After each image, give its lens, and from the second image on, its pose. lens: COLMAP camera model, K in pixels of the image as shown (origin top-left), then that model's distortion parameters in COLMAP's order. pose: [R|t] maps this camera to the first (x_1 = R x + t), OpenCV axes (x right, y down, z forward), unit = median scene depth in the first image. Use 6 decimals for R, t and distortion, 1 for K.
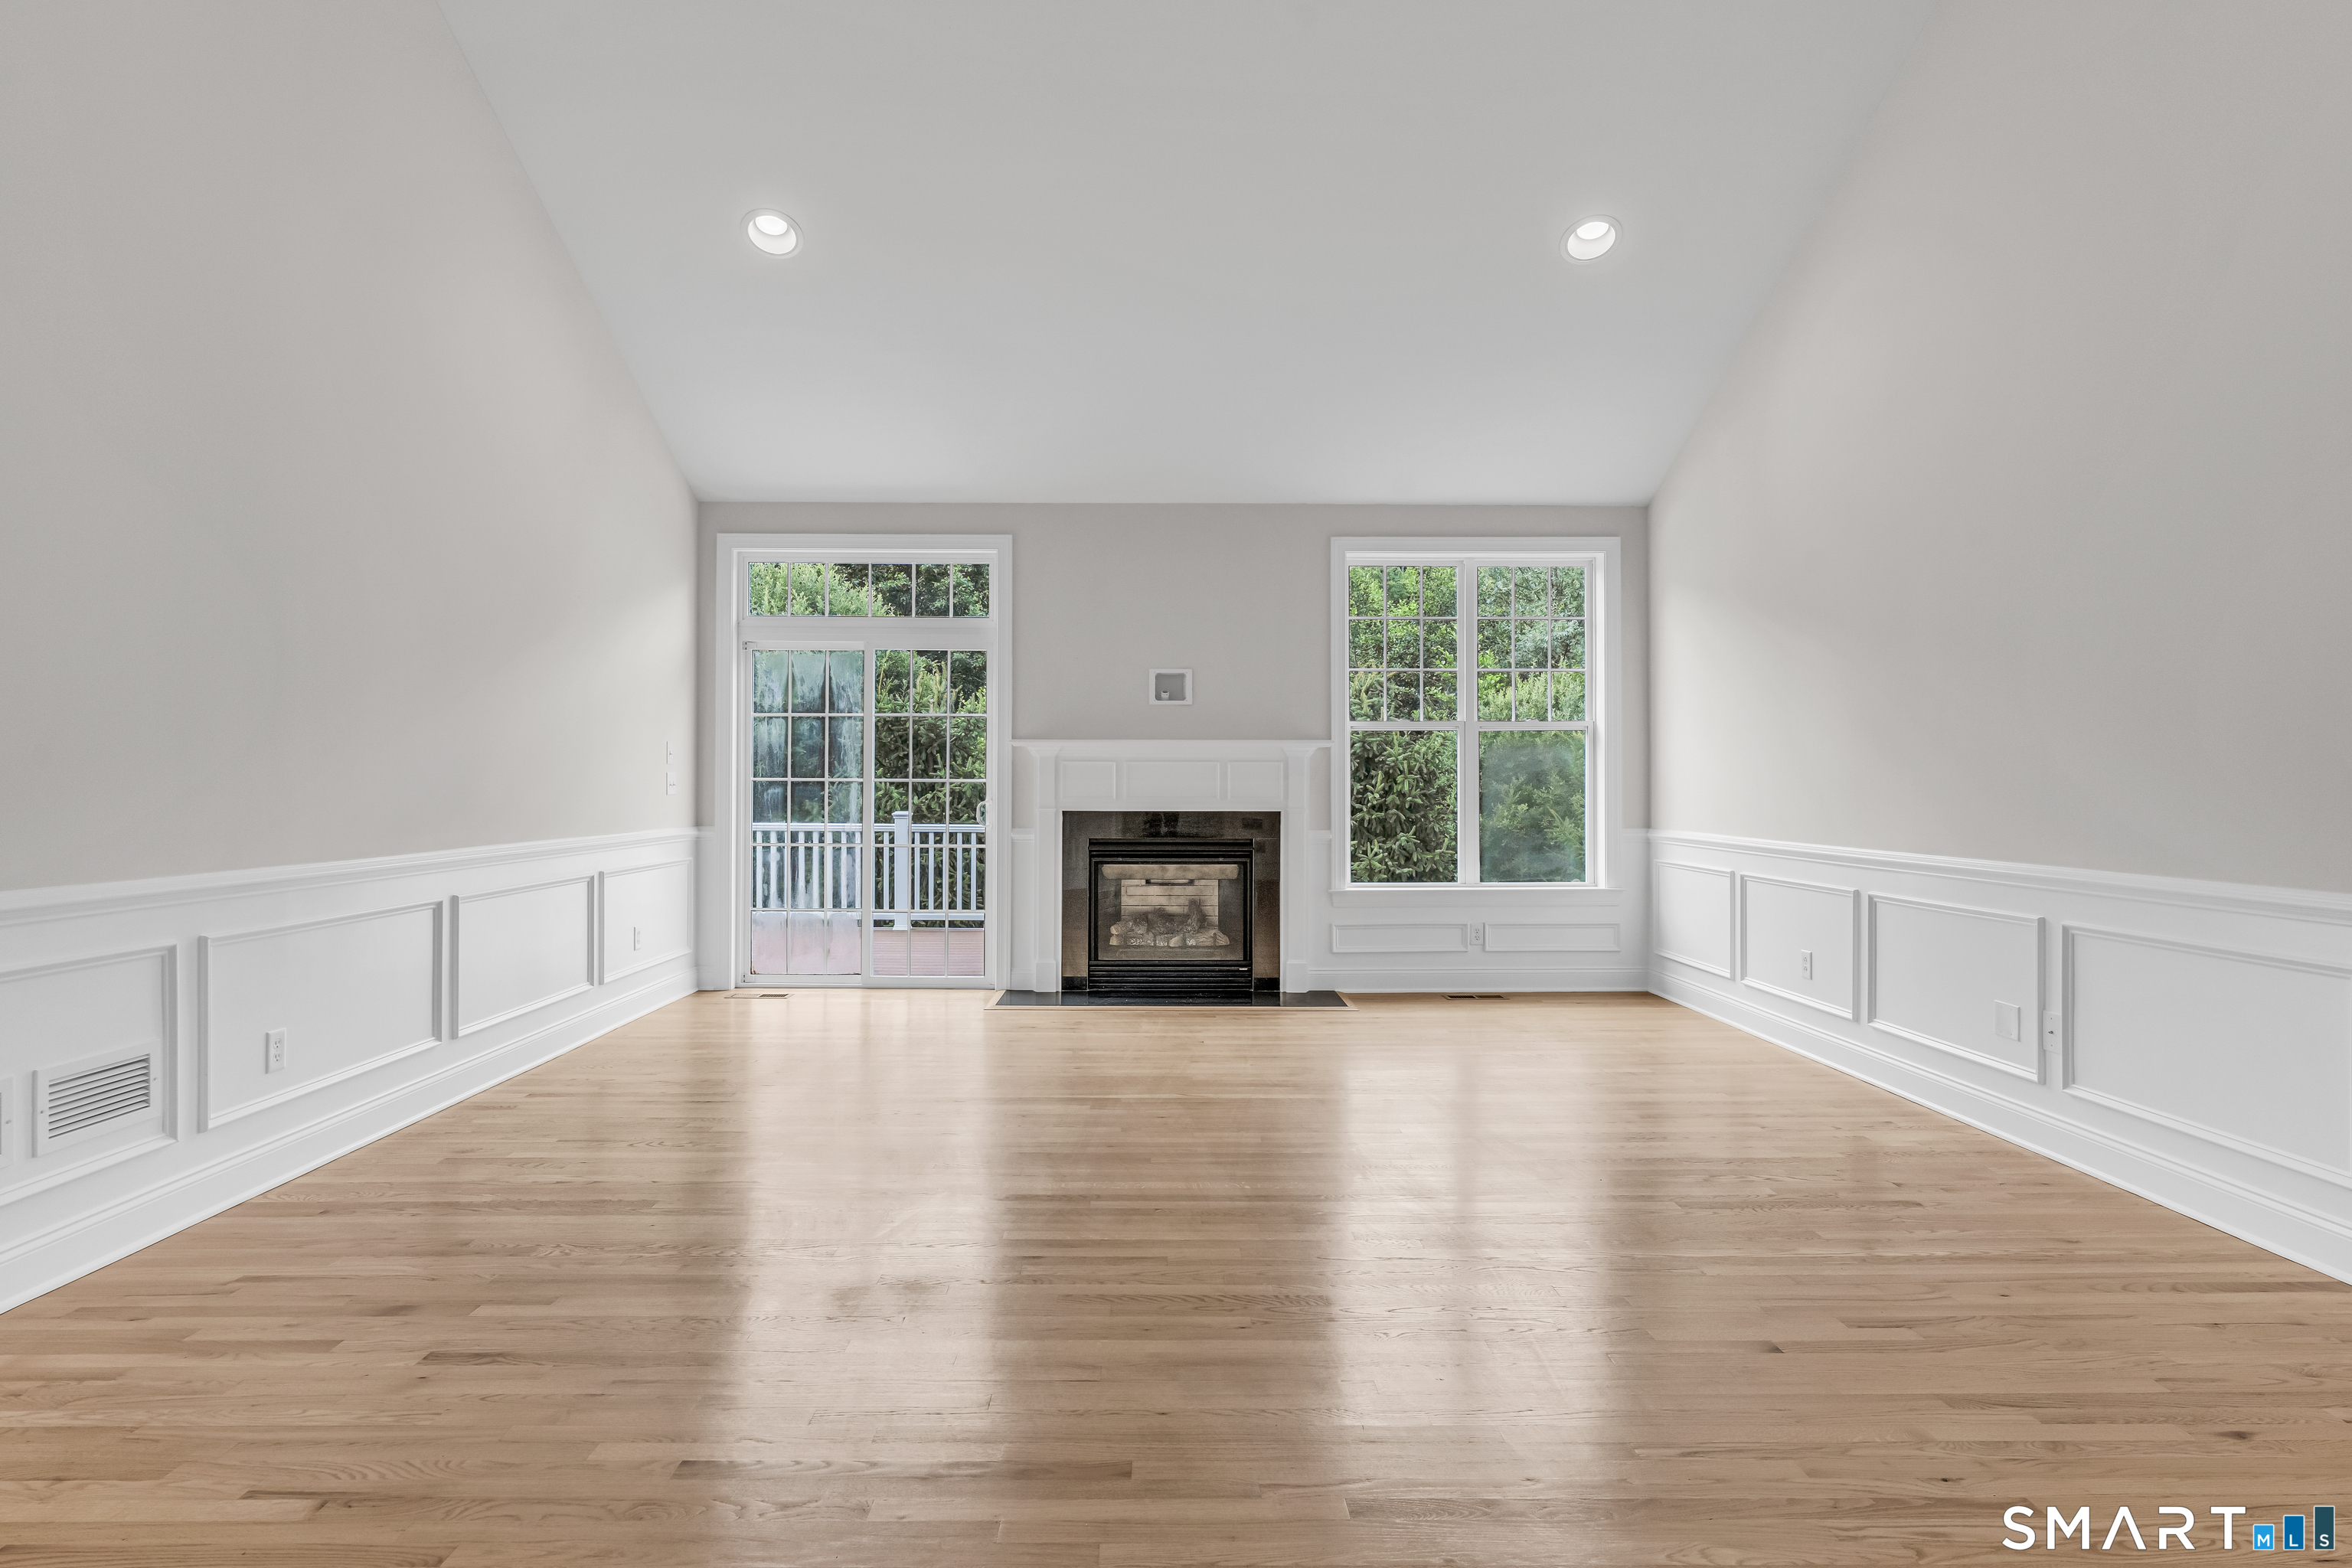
lens RADIAL K [[1230.5, 0, 1176.0], [0, 1230.5, 784.0], [0, 0, 1]] dist [-0.013280, 0.001273]
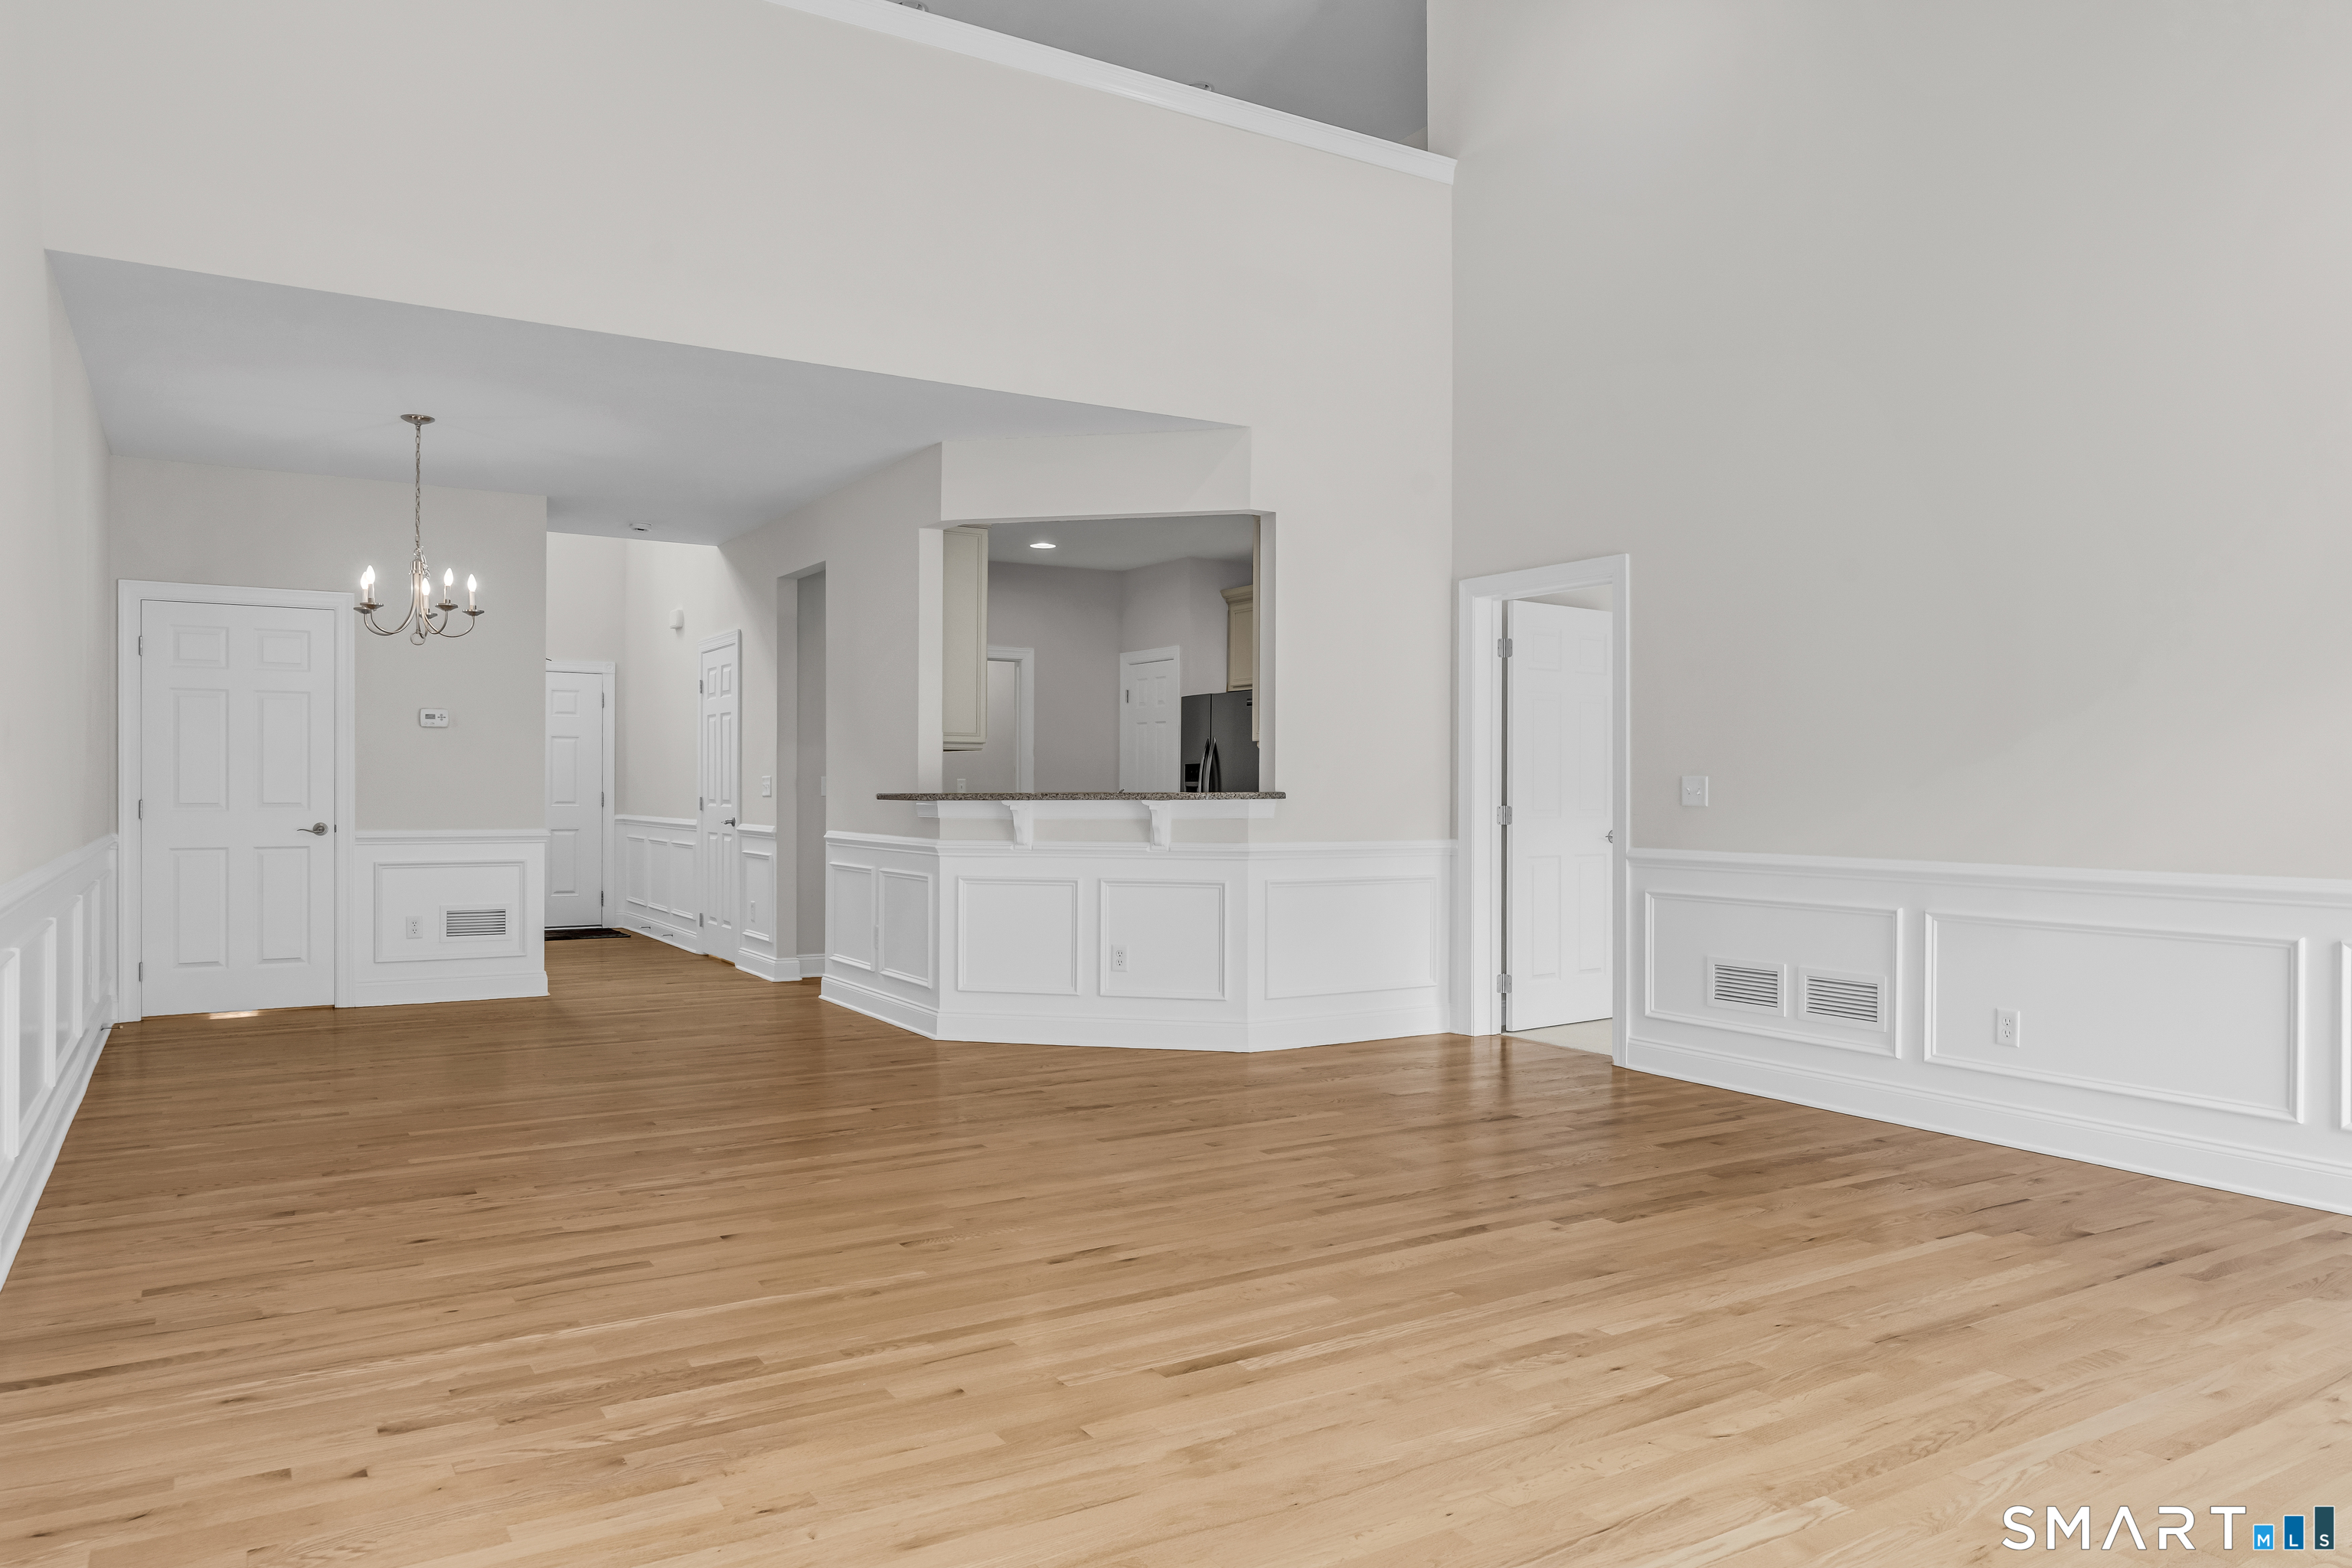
lens RADIAL K [[1569.2, 0, 1176.0], [0, 1569.2, 784.0], [0, 0, 1]] dist [-0.014018, 0.001148]
pose [[-0.862380, -0.009423, -0.506173, 0.329218], [-0.007503, 0.999955, -0.005832, 0.005219], [0.506205, -0.001231, -0.862412, 0.944114]]
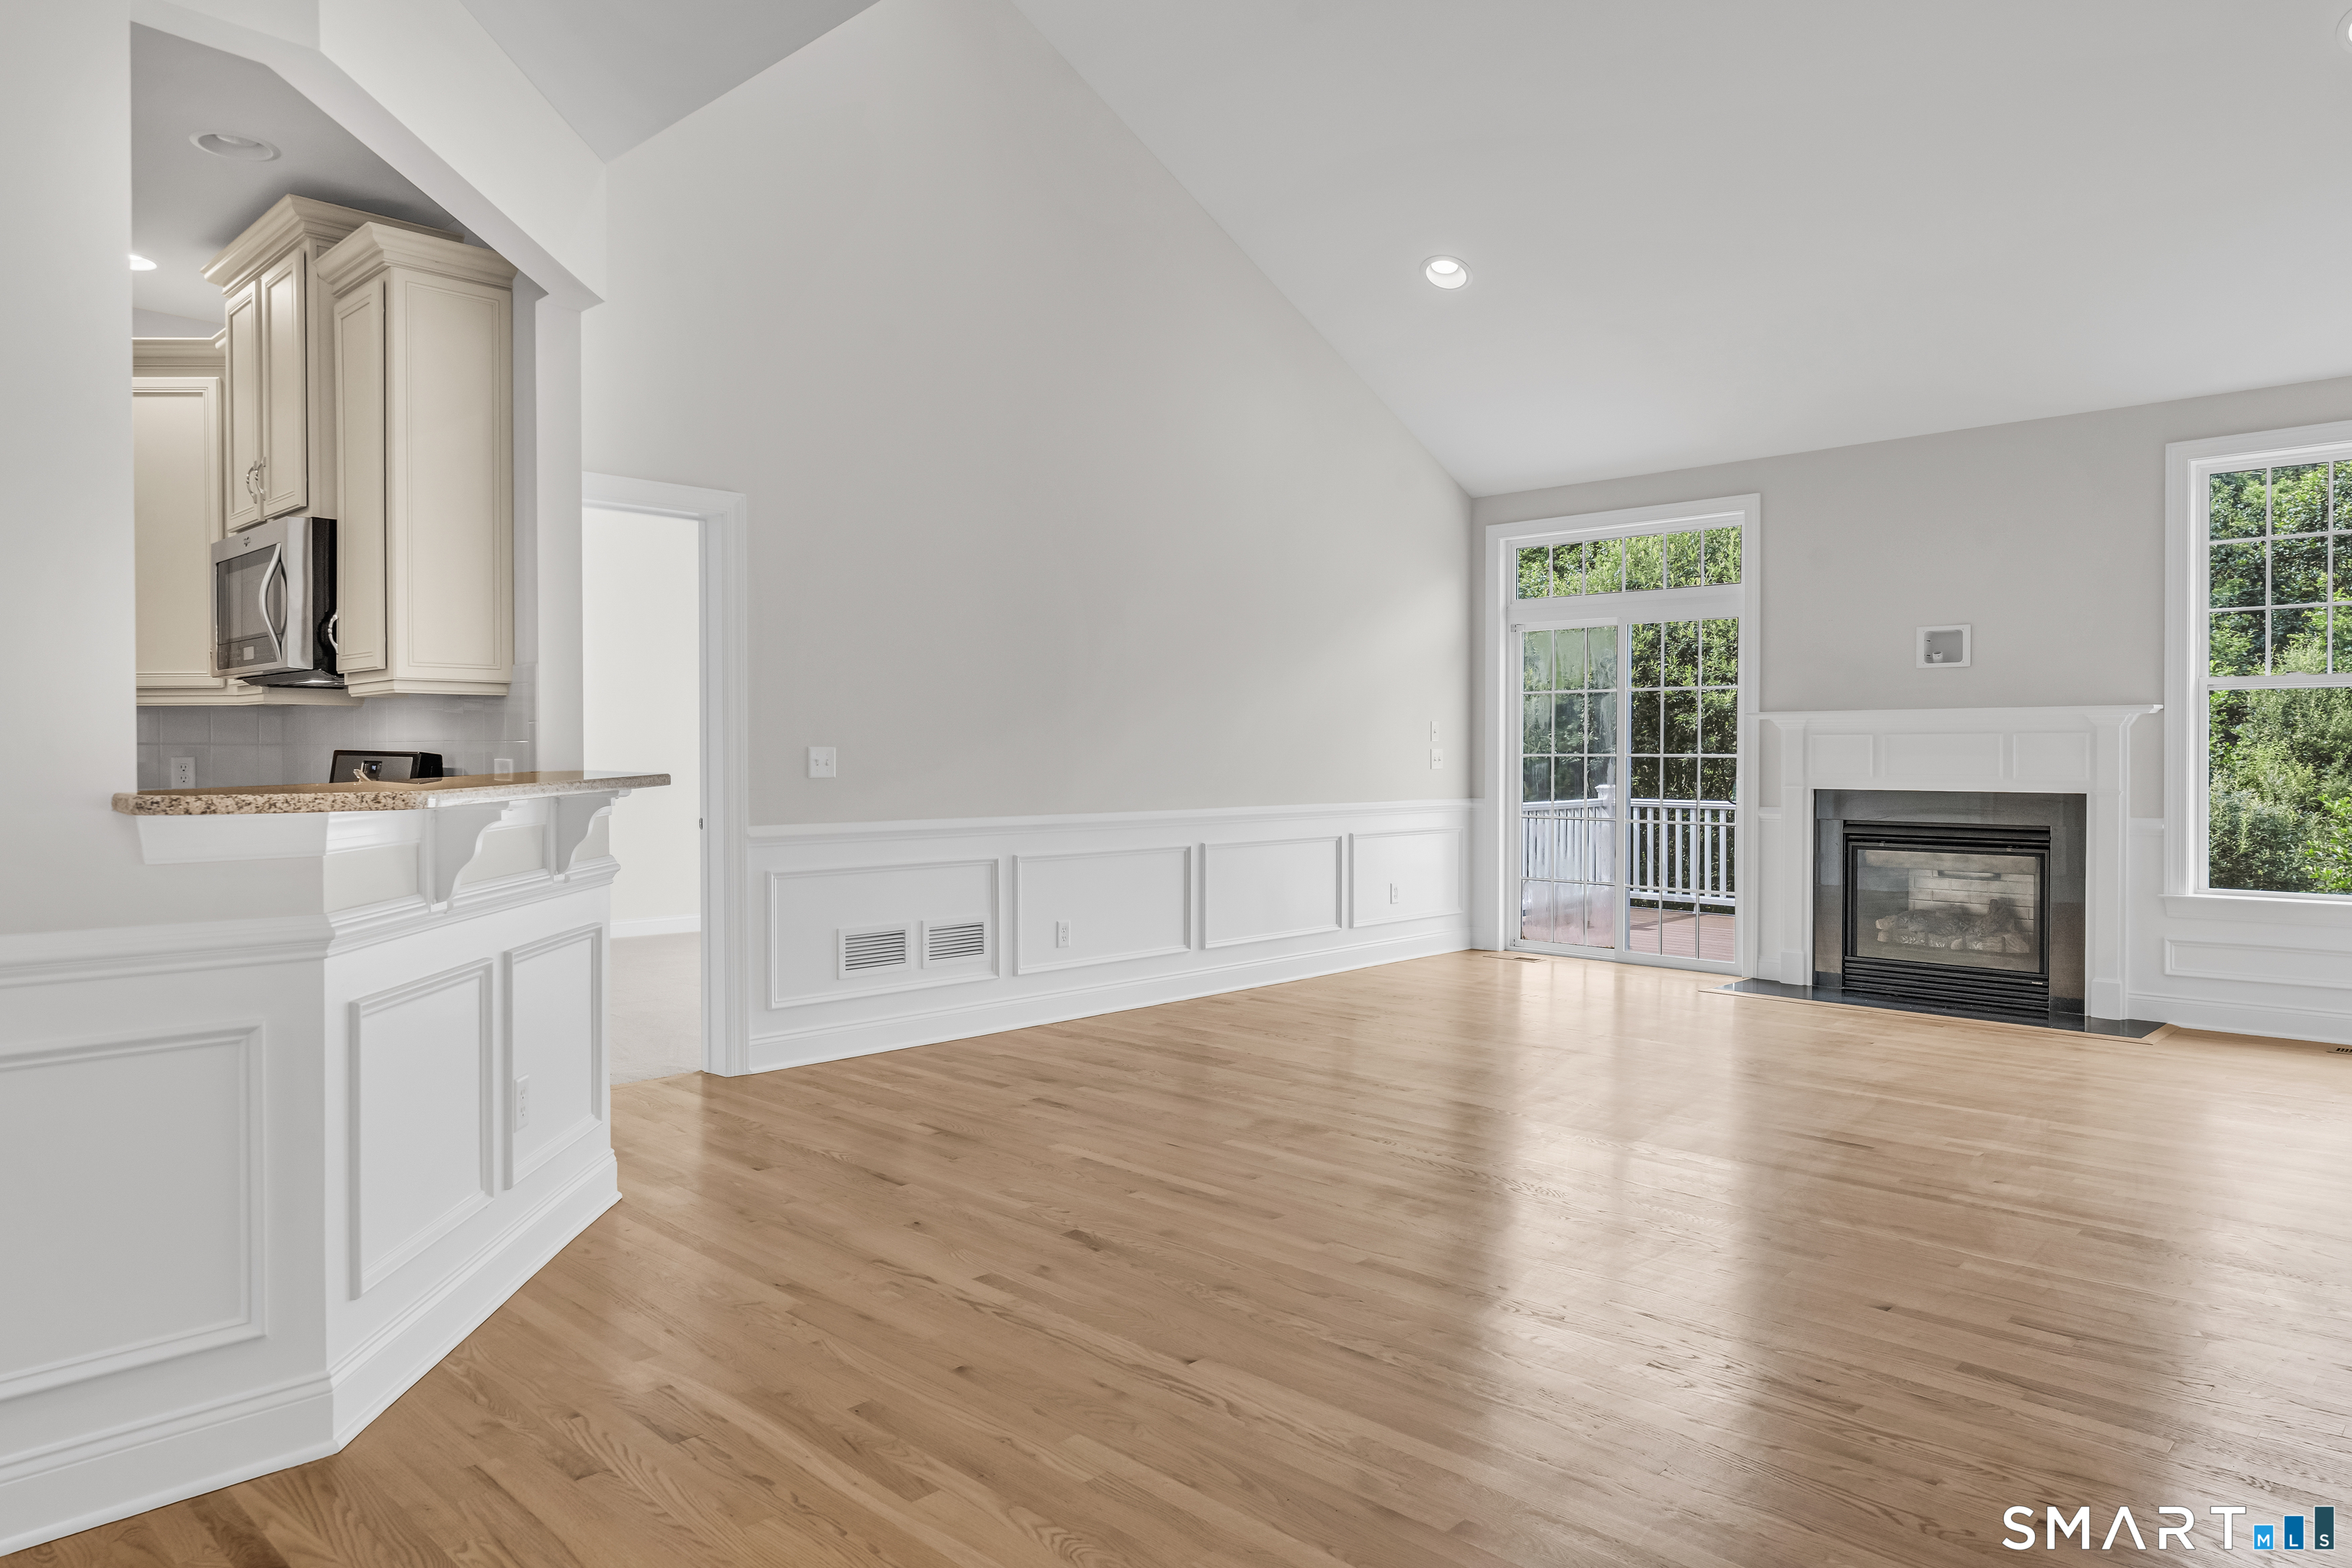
lens RADIAL K [[1486.7, 0, 1173.4], [0, 1486.7, 769.3], [0, 0, 1]] dist [-0.008370, -0.000858]
pose [[0.709400, 0.006296, -0.704778, 0.346383], [0.000378, 0.999957, 0.009313, -0.003014], [0.704806, -0.006873, 0.709366, -0.116321]]
